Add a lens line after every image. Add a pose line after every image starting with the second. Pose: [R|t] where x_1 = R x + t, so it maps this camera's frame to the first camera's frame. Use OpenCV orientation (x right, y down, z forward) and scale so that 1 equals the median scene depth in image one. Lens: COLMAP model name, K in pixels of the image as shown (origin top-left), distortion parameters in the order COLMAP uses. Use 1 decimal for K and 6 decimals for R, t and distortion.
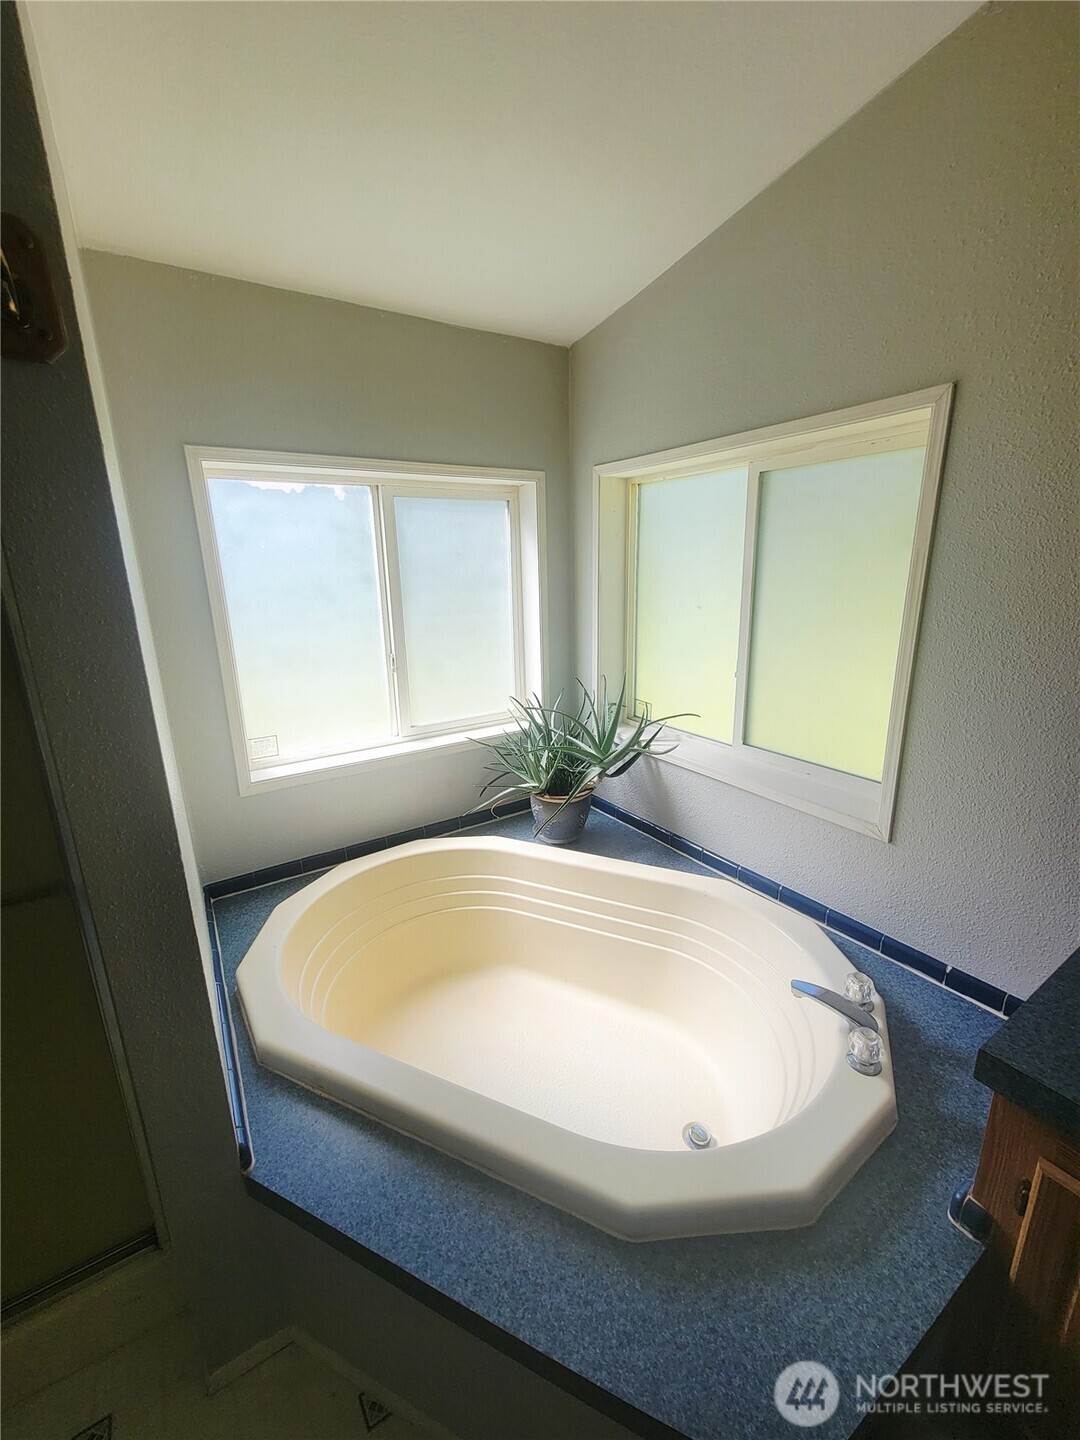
lens RADIAL K [[587.6, 0, 536.5], [0, 587.6, 725.6], [0, 0, 1]] dist [-0.001553, -0.000191]
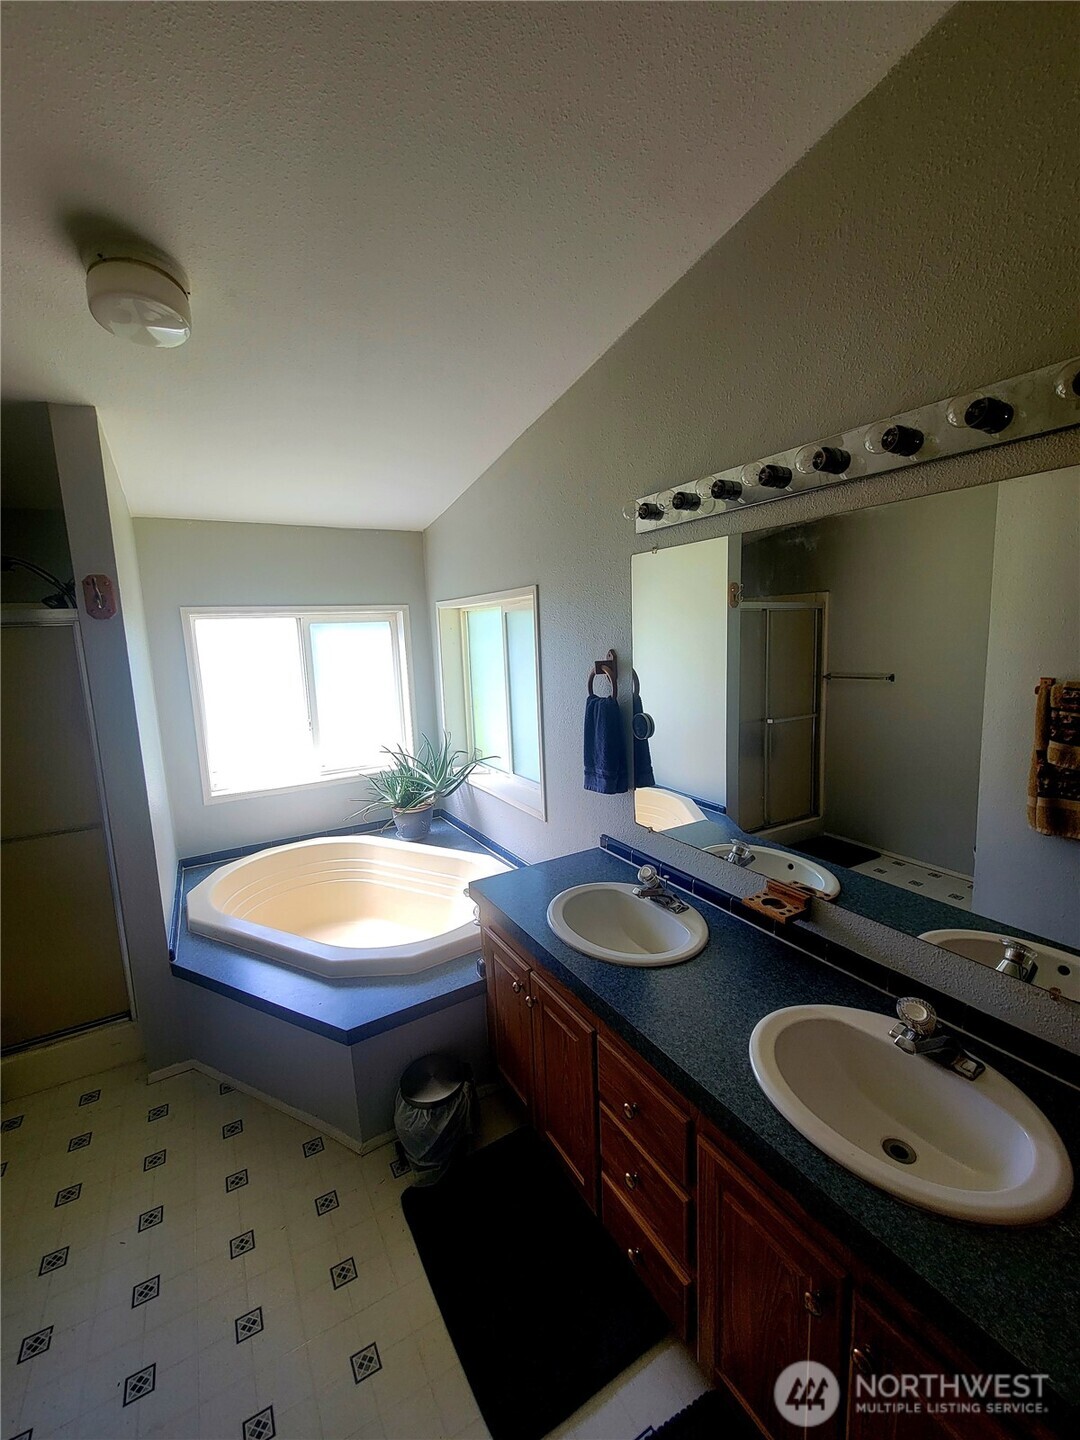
lens RADIAL K [[587.6, 0, 538.9], [0, 587.6, 712.4], [0, 0, 1]] dist [-0.001553, -0.000191]
pose [[0.998924, -0.020002, -0.041832, 0.459369], [0.014433, 0.991486, -0.129415, 0.073494], [0.044064, 0.128672, 0.990708, -0.571098]]
